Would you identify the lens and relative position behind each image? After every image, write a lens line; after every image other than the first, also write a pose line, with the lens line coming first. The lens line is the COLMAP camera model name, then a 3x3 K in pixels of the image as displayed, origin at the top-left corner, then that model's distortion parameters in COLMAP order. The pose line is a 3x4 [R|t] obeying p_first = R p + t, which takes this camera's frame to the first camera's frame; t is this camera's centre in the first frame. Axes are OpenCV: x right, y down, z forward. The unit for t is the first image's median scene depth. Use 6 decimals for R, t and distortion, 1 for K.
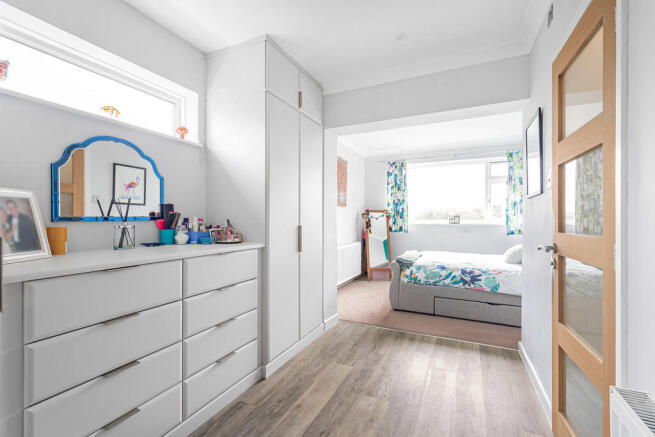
lens RADIAL K [[292.8, 0, 328.2], [0, 292.8, 219.1], [0, 0, 1]] dist [-0.000182, -0.000335]
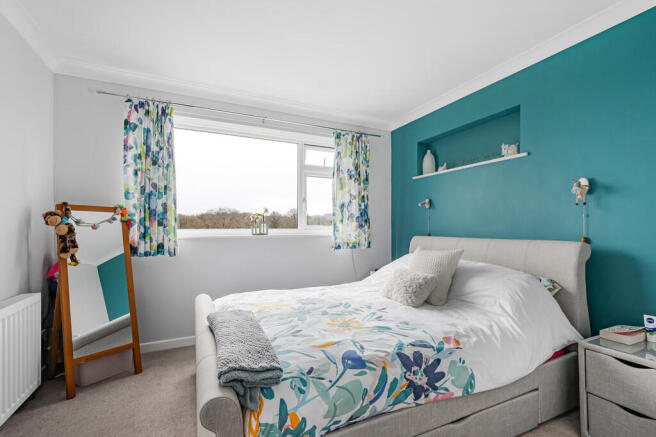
lens RADIAL K [[293.3, 0, 331.7], [0, 293.3, 226.8], [0, 0, 1]] dist [-0.000182, -0.000335]
pose [[0.624330, -0.000166, 0.781160, 0.054277], [0.000590, 1.000000, -0.000259, -0.001156], [-0.781160, 0.000623, 0.624330, 0.497289]]
